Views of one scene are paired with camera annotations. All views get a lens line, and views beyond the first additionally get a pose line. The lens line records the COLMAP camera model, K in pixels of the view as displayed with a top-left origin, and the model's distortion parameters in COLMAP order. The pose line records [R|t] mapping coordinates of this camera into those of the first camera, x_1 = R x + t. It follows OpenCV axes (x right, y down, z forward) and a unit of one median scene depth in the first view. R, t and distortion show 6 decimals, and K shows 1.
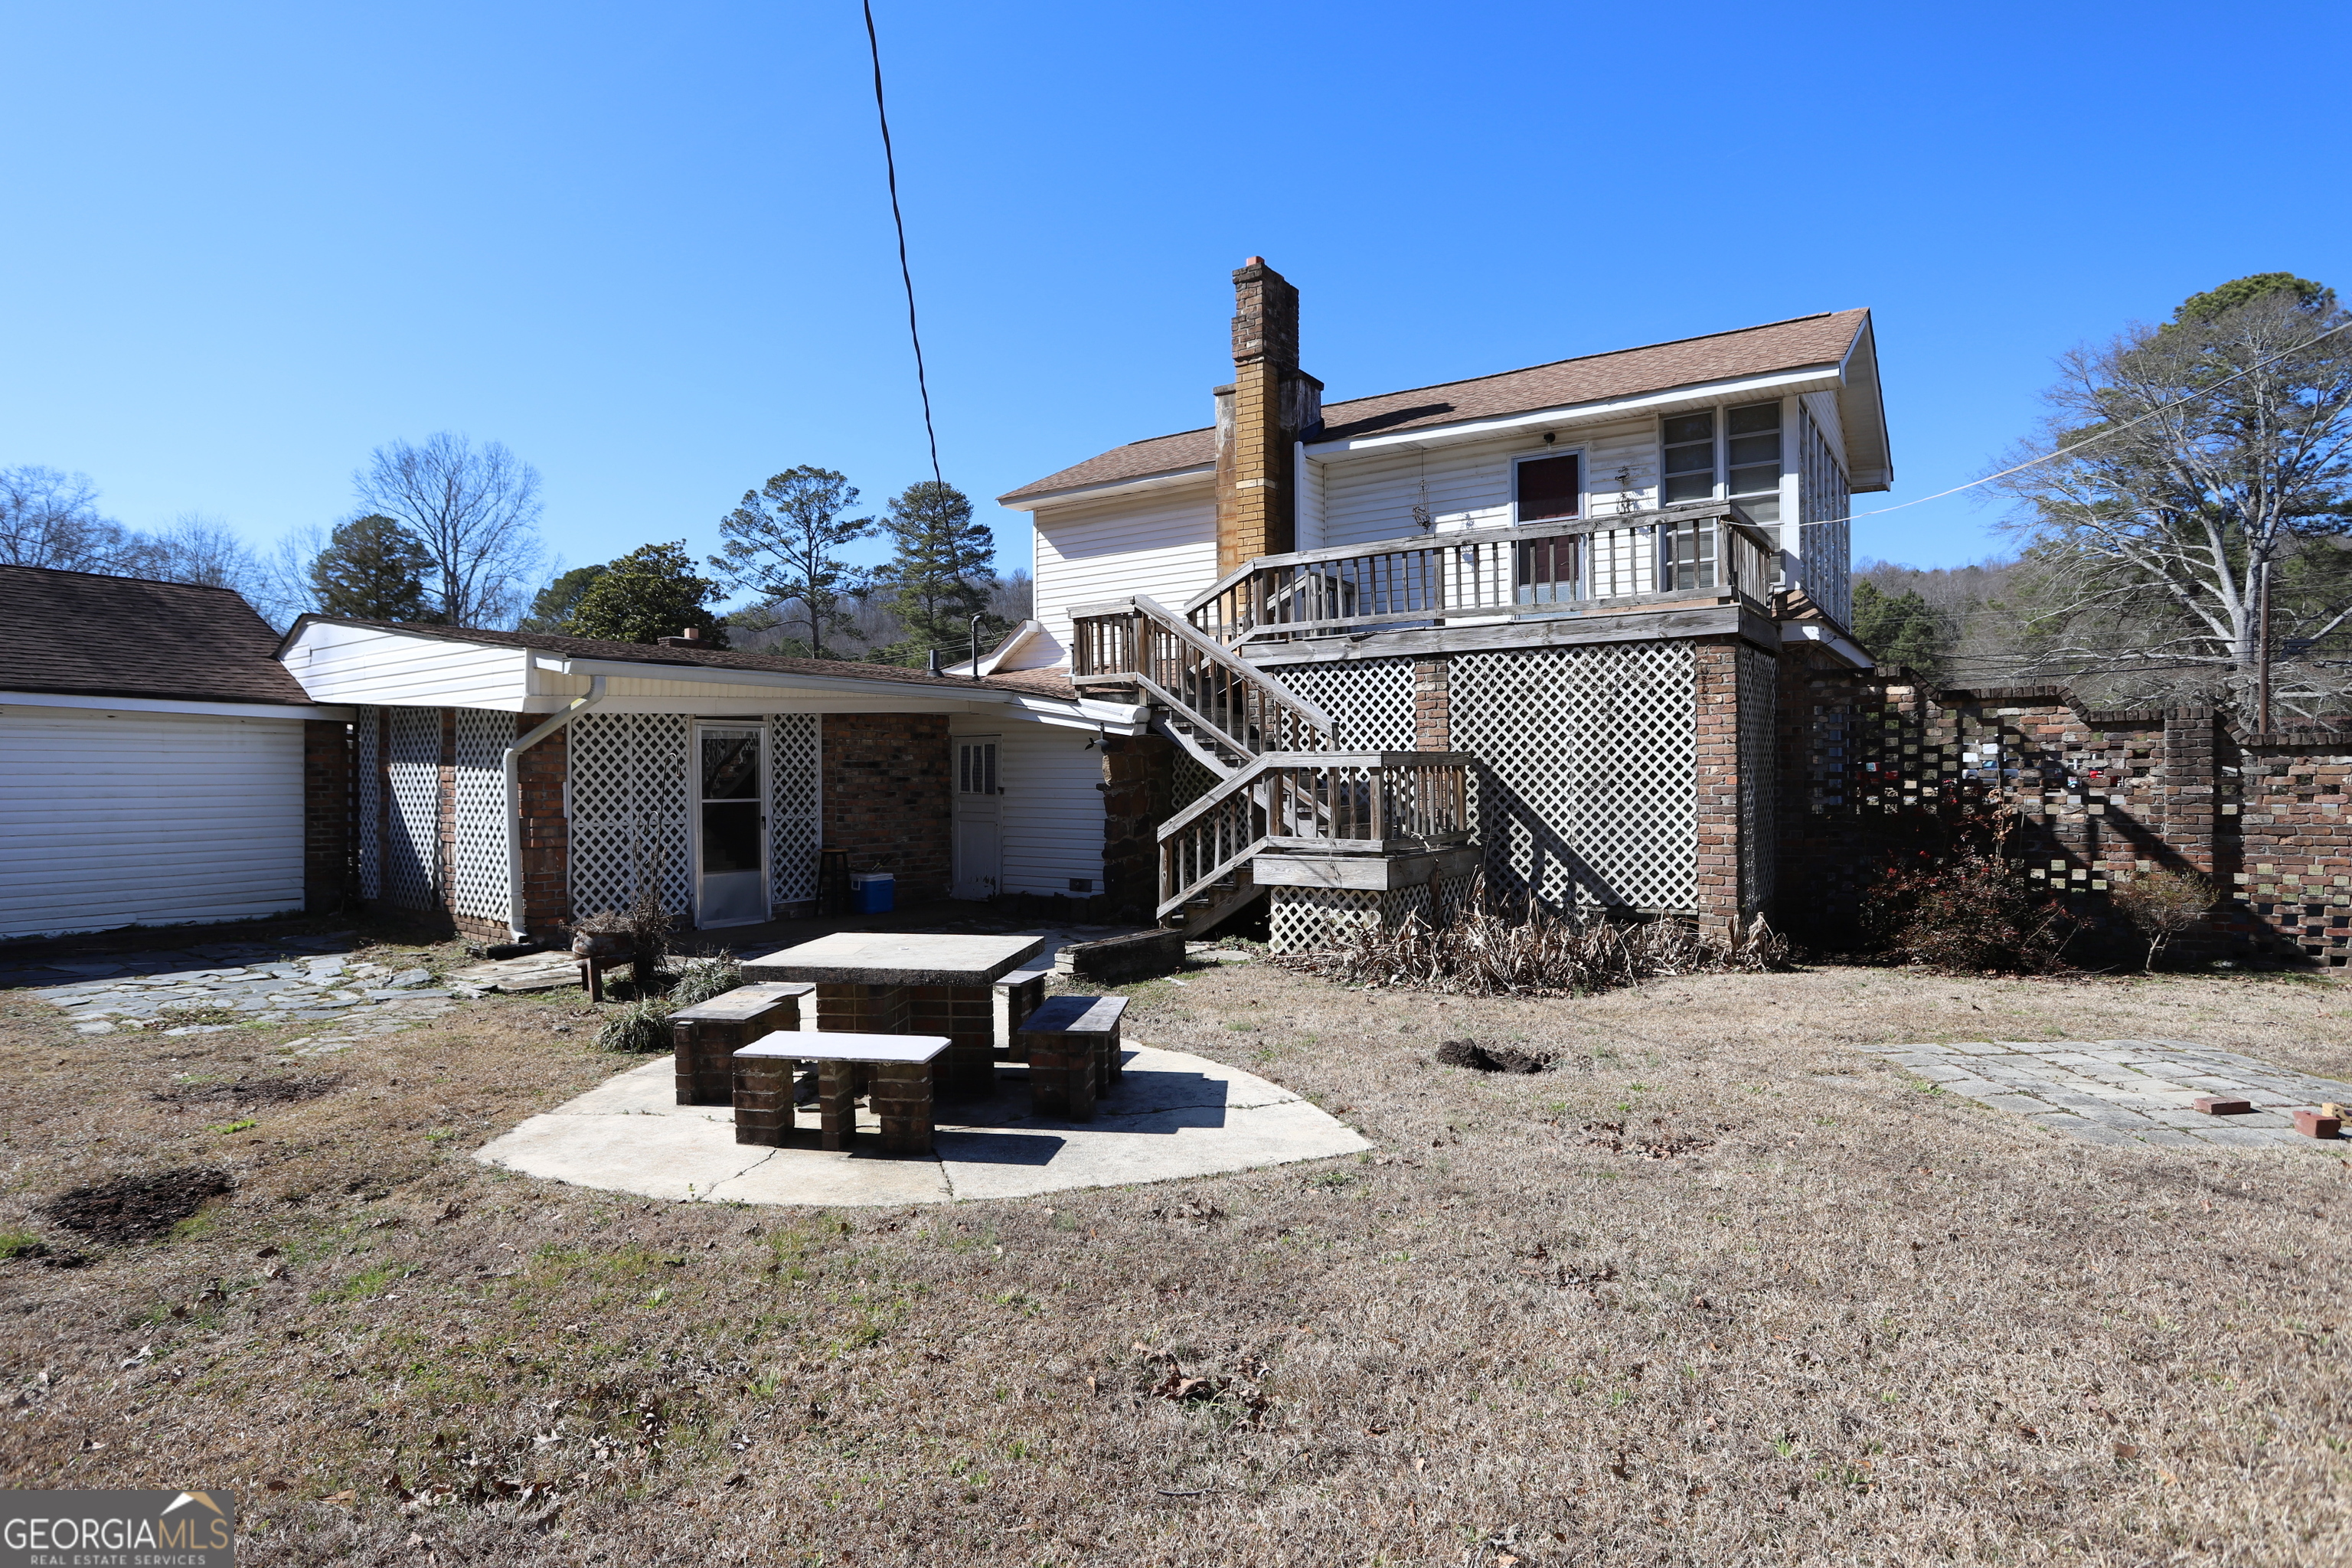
lens RADIAL K [[1230.6, 0, 1175.4], [0, 1230.6, 789.5], [0, 0, 1]] dist [-0.076283, 0.042860]
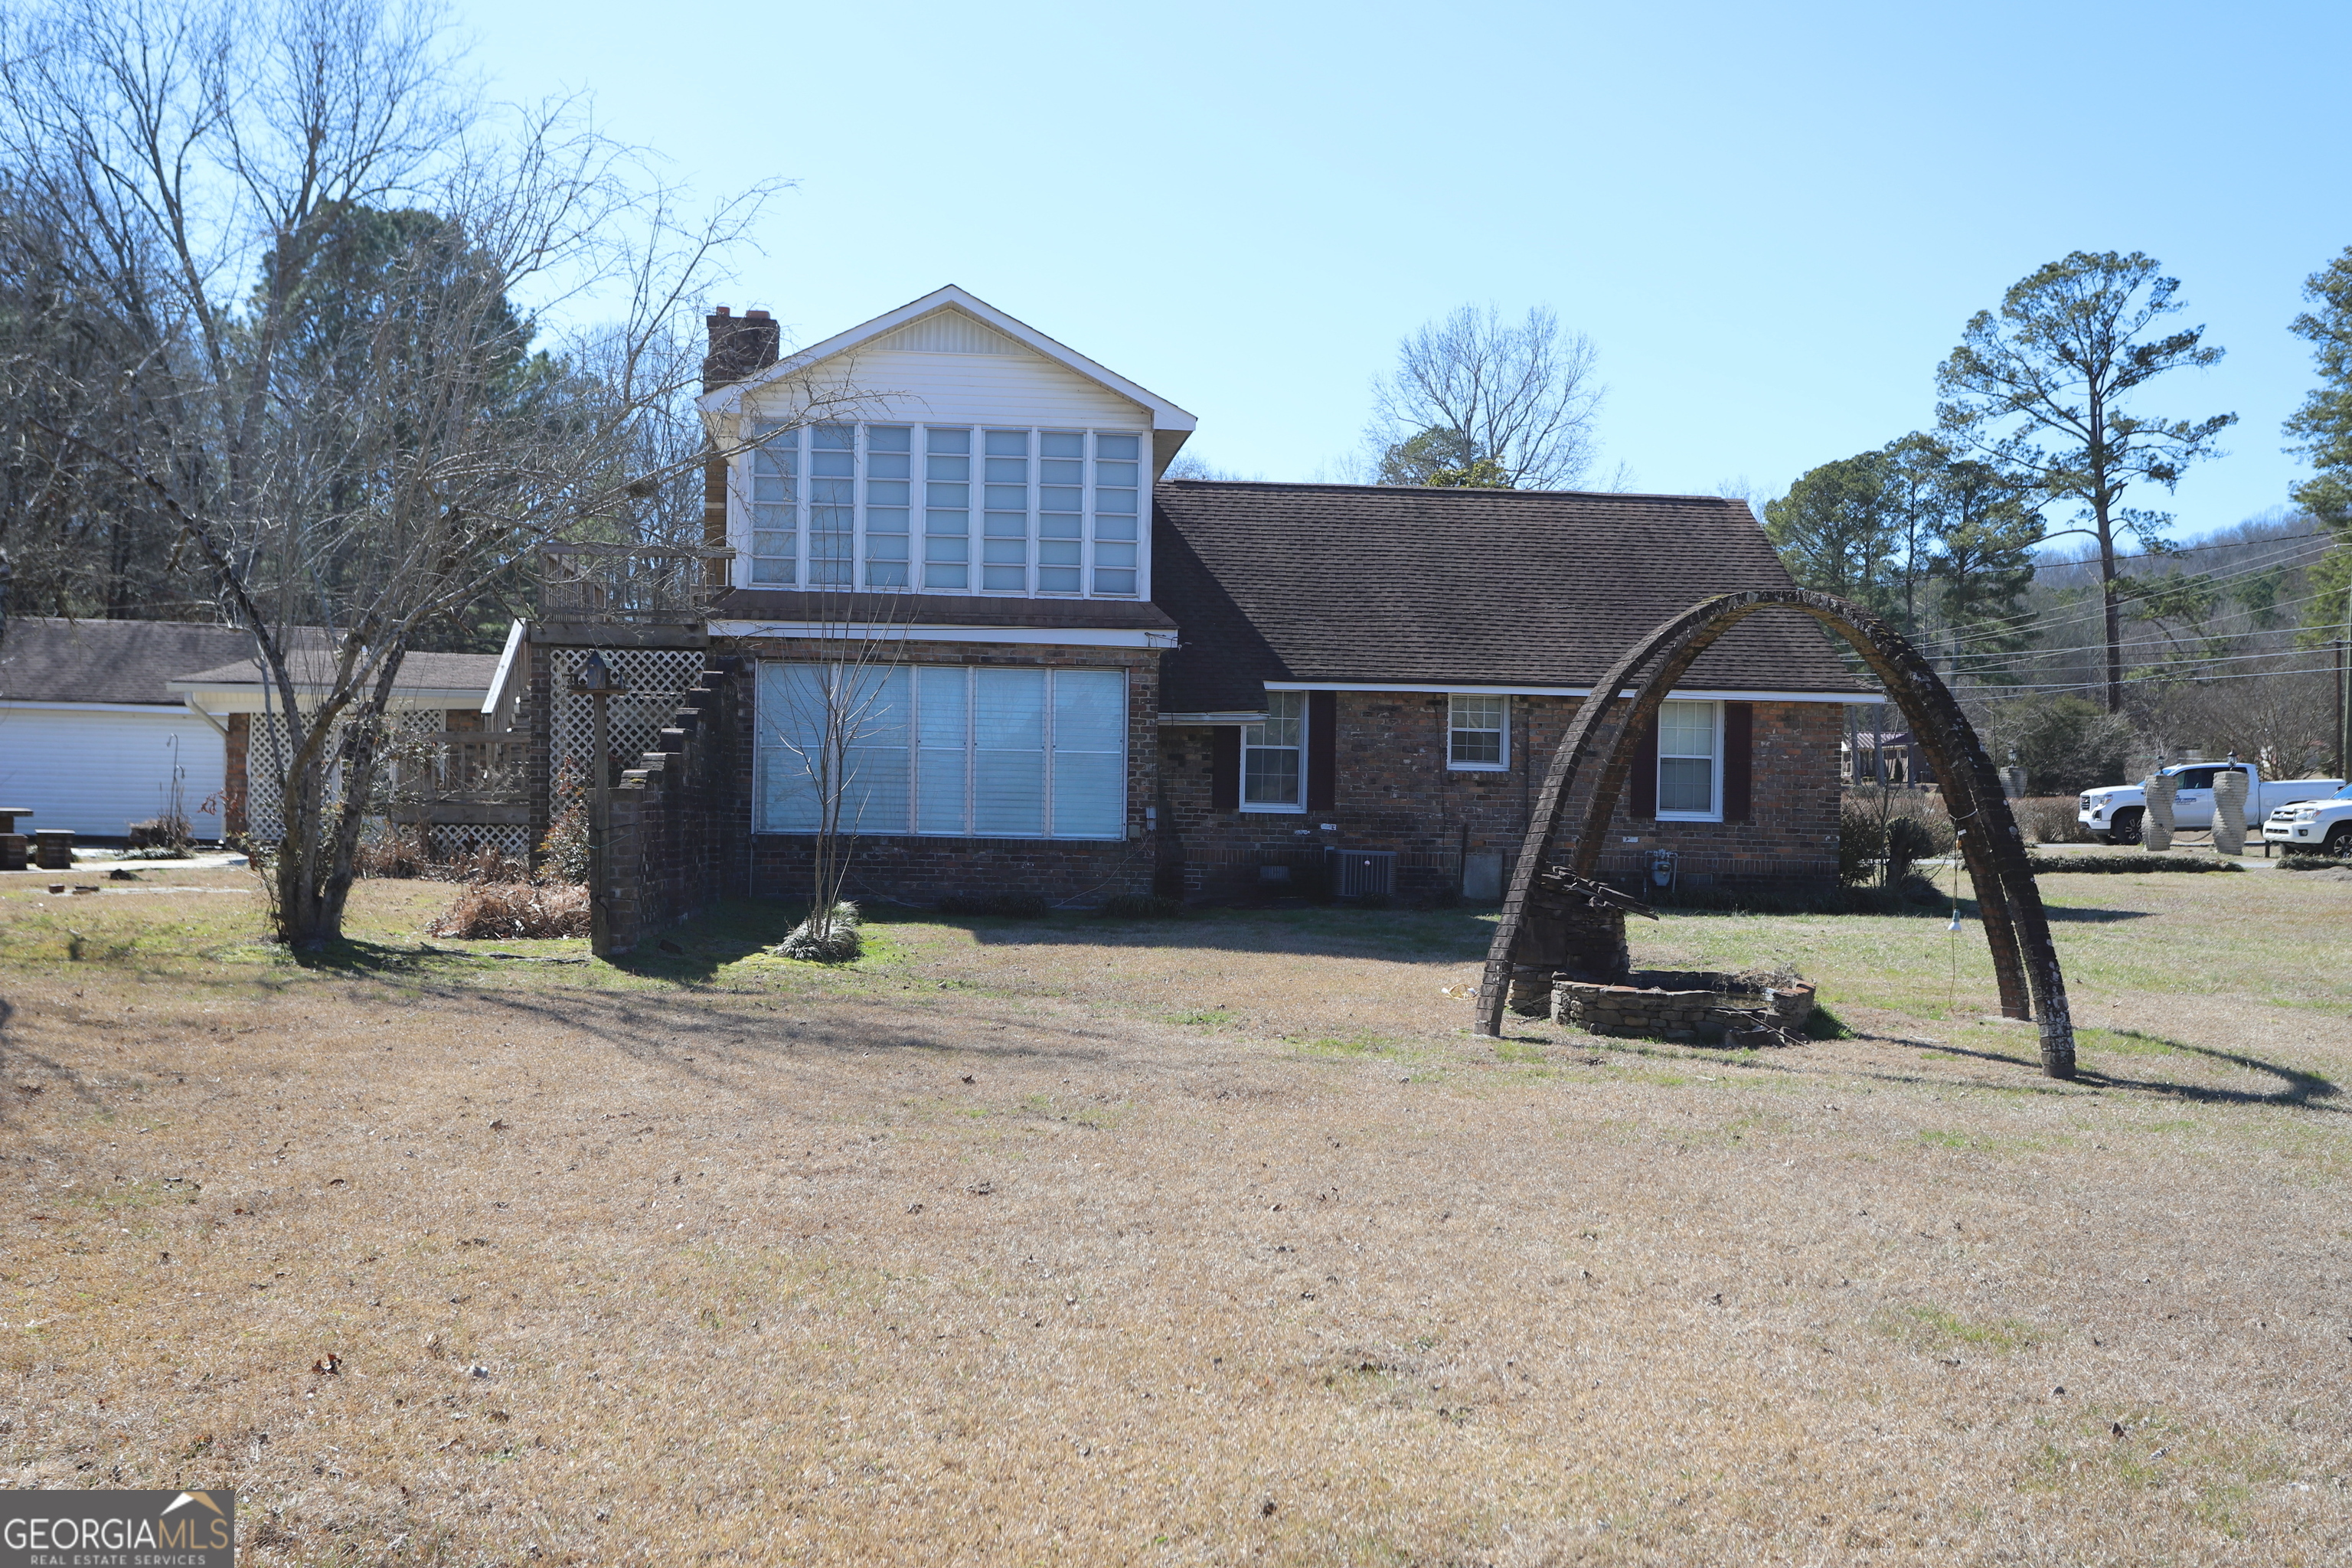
lens RADIAL K [[2381.3, 0, 1163.3], [0, 2381.3, 794.9], [0, 0, 1]] dist [-0.018843, 0.208794]
pose [[0.631403, 0.018002, -0.775246, 2.537935], [-0.035235, 0.999364, -0.005492, 0.021233], [0.774654, 0.030784, 0.631636, -0.054504]]
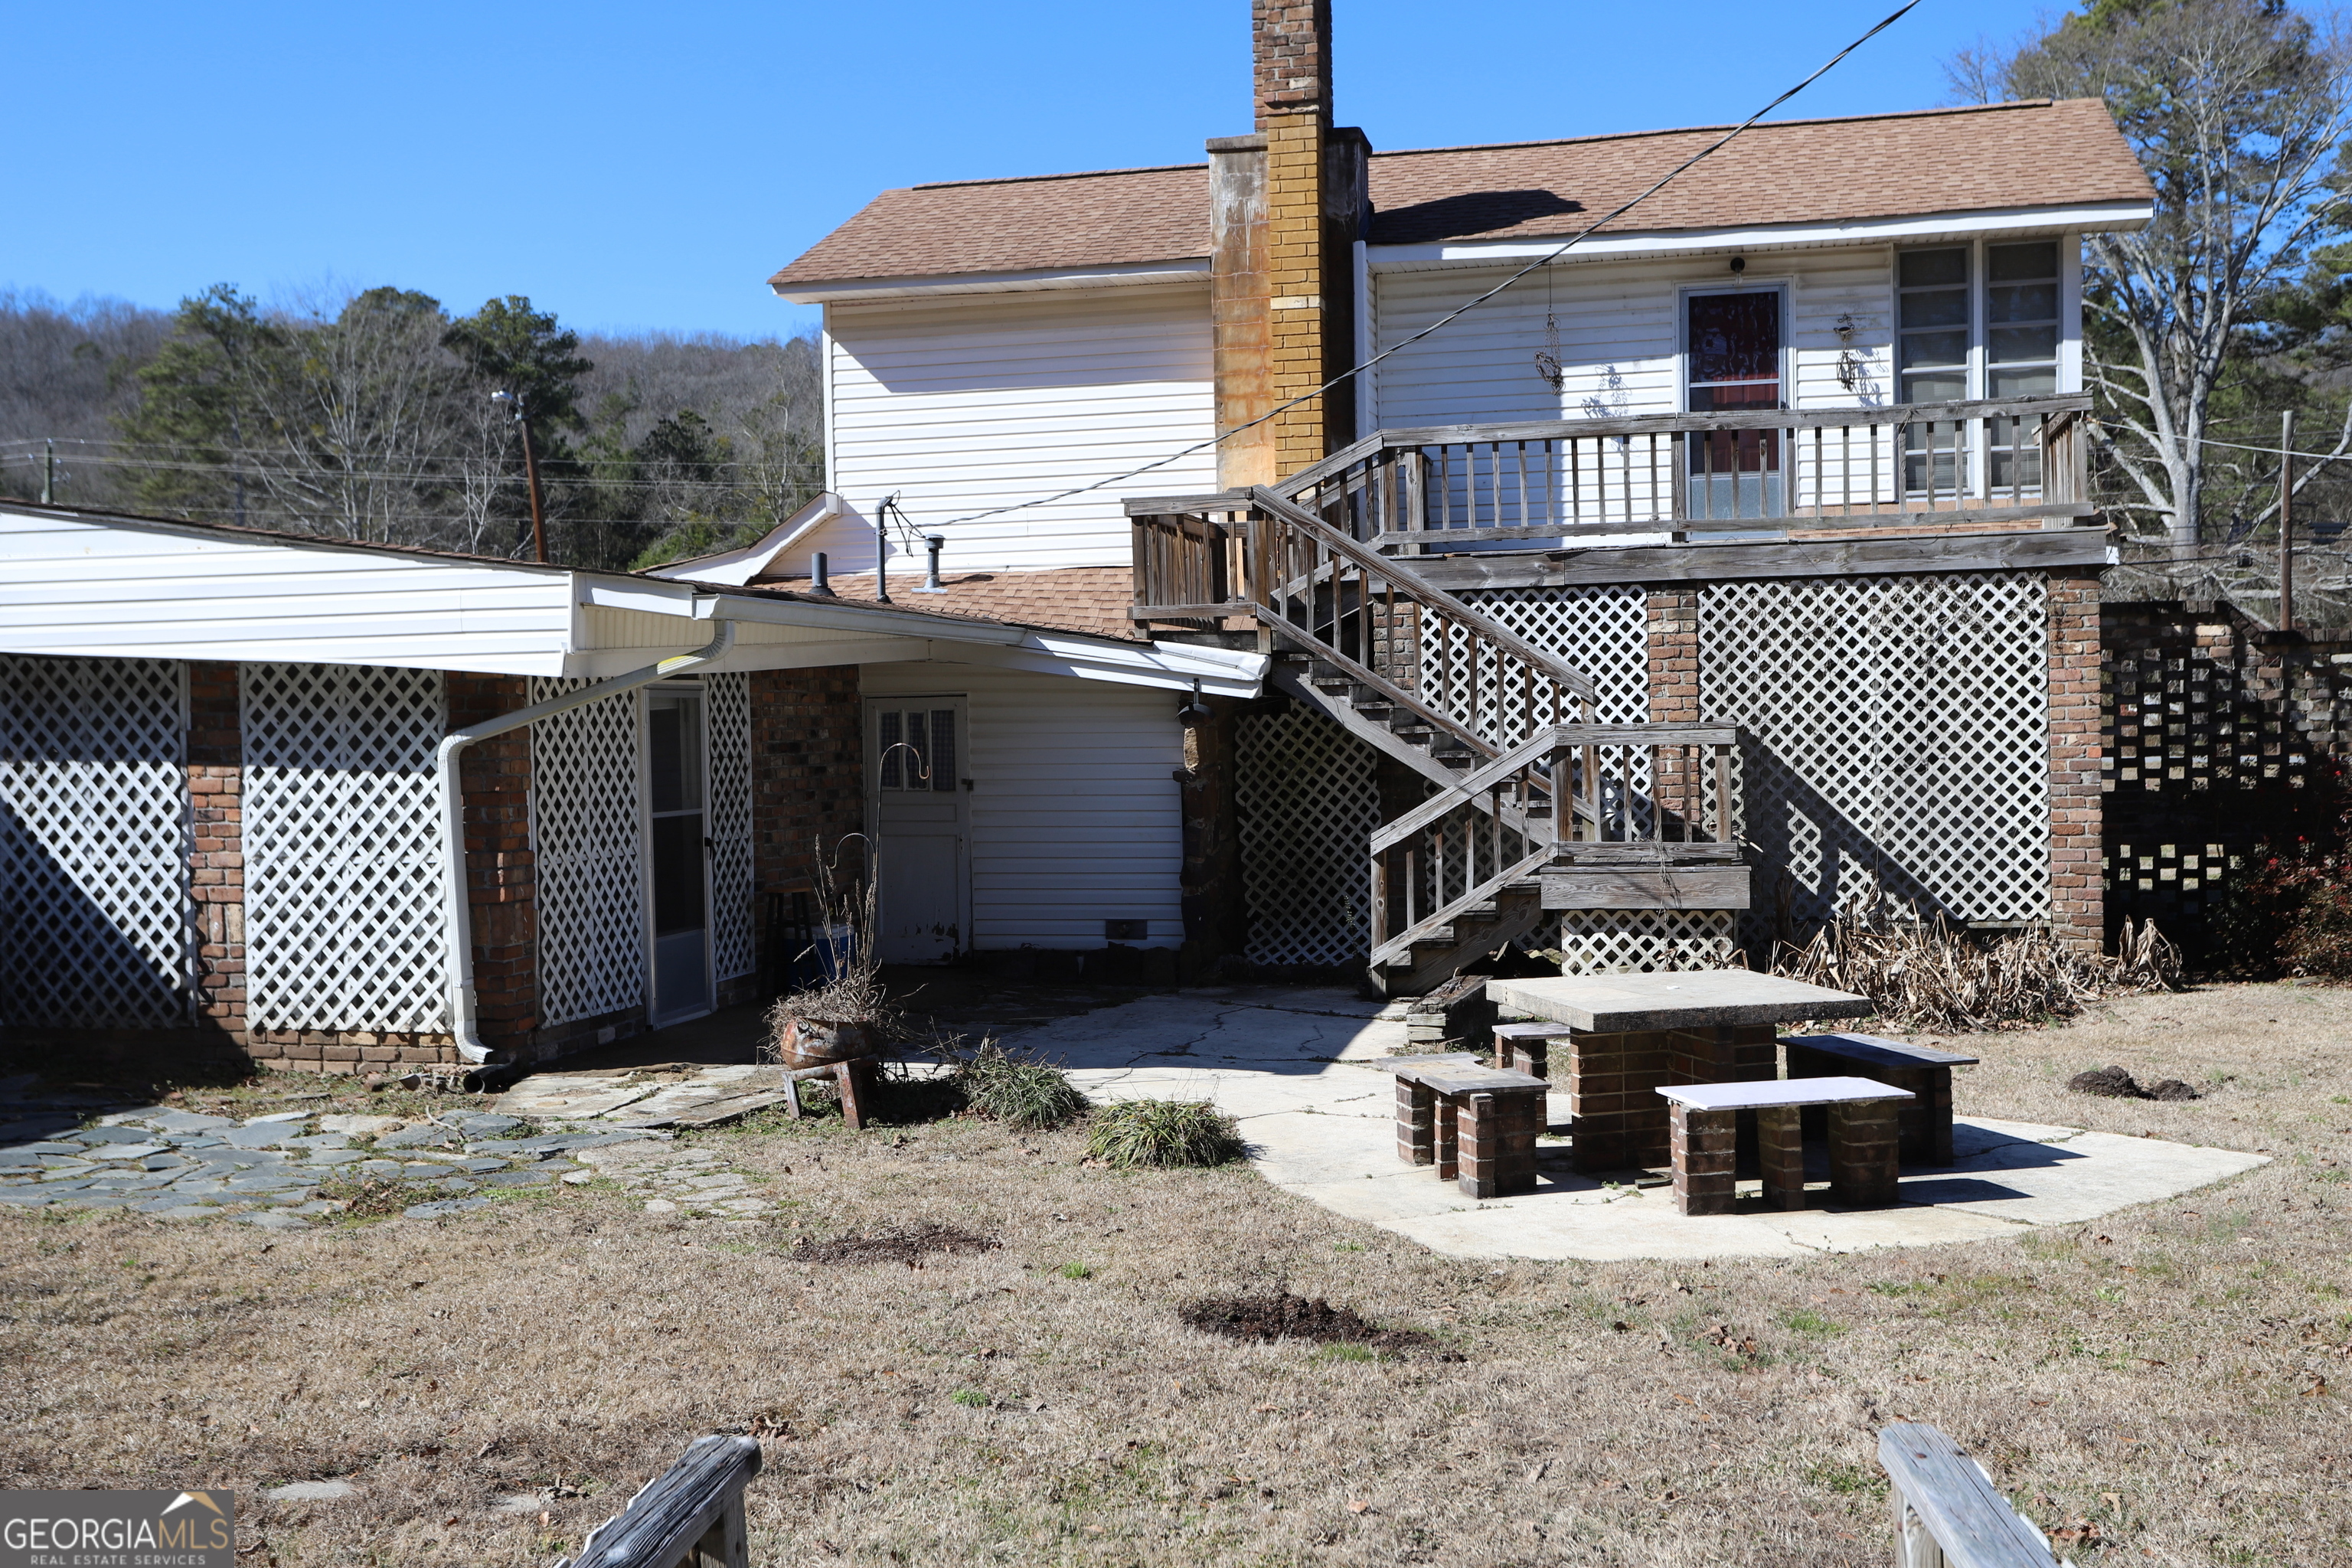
lens RADIAL K [[2381.3, 0, 1163.3], [0, 2381.3, 794.9], [0, 0, 1]] dist [-0.018843, 0.208794]
pose [[0.930532, -0.024694, 0.365378, -0.598305], [0.018521, 0.999621, 0.020392, -0.020497], [-0.365743, -0.012209, 0.930636, -0.190996]]
